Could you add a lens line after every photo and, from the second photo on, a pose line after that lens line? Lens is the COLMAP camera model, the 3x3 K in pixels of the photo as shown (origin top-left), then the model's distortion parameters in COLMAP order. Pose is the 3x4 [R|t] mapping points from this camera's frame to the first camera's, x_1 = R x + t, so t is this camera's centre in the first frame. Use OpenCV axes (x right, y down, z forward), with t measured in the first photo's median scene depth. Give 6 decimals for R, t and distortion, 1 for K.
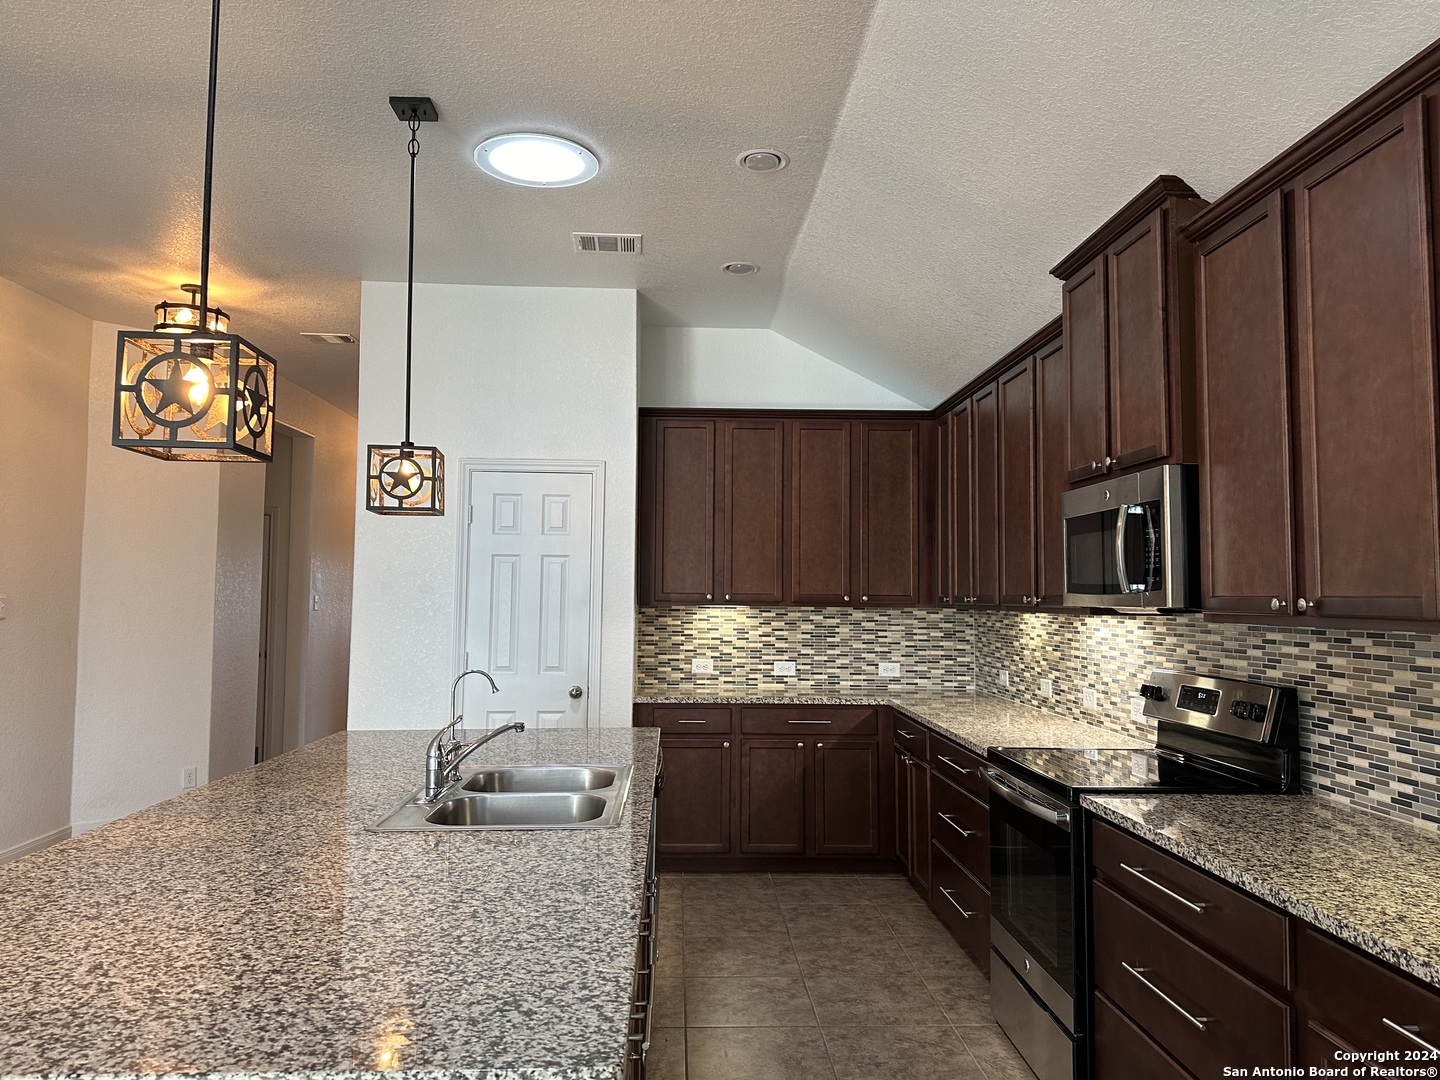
lens RADIAL K [[1010.6, 0, 721.2], [0, 1010.6, 538.0], [0, 0, 1]] dist [-0.012672, -0.003757]
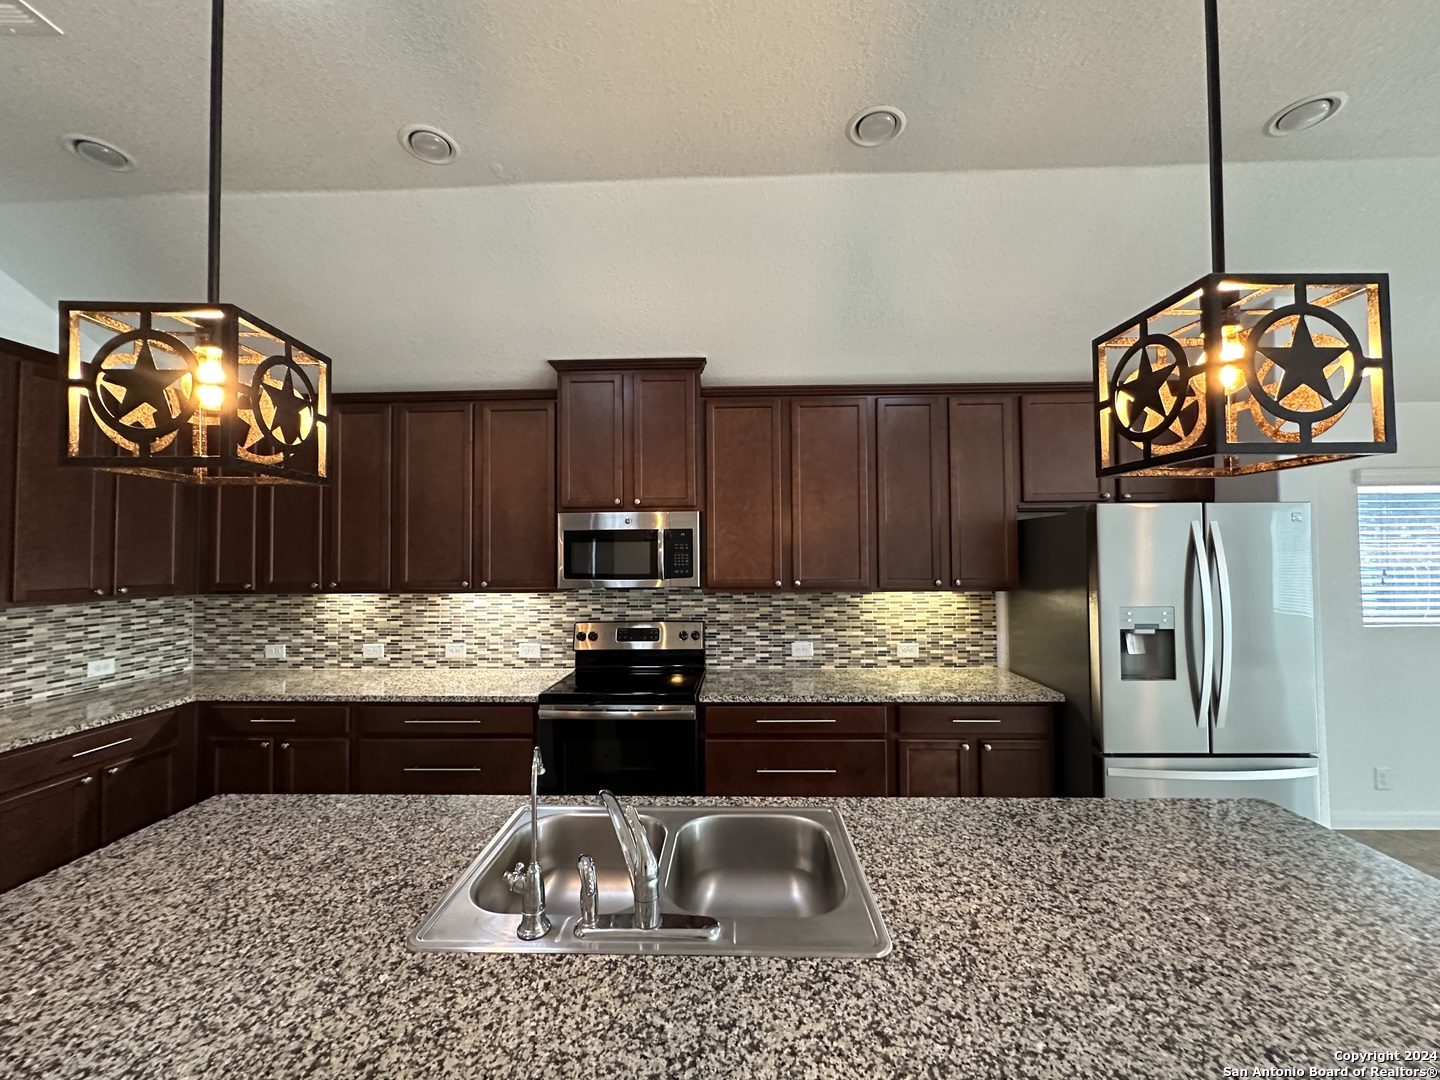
lens RADIAL K [[574.6, 0, 720.1], [0, 574.6, 538.1], [0, 0, 1]] dist [0.003483, 0.000808]
pose [[0.076114, 0.015606, 0.996977, -0.560755], [-0.050572, 0.998651, -0.011771, -0.010950], [-0.995816, -0.049523, 0.076801, 0.775011]]
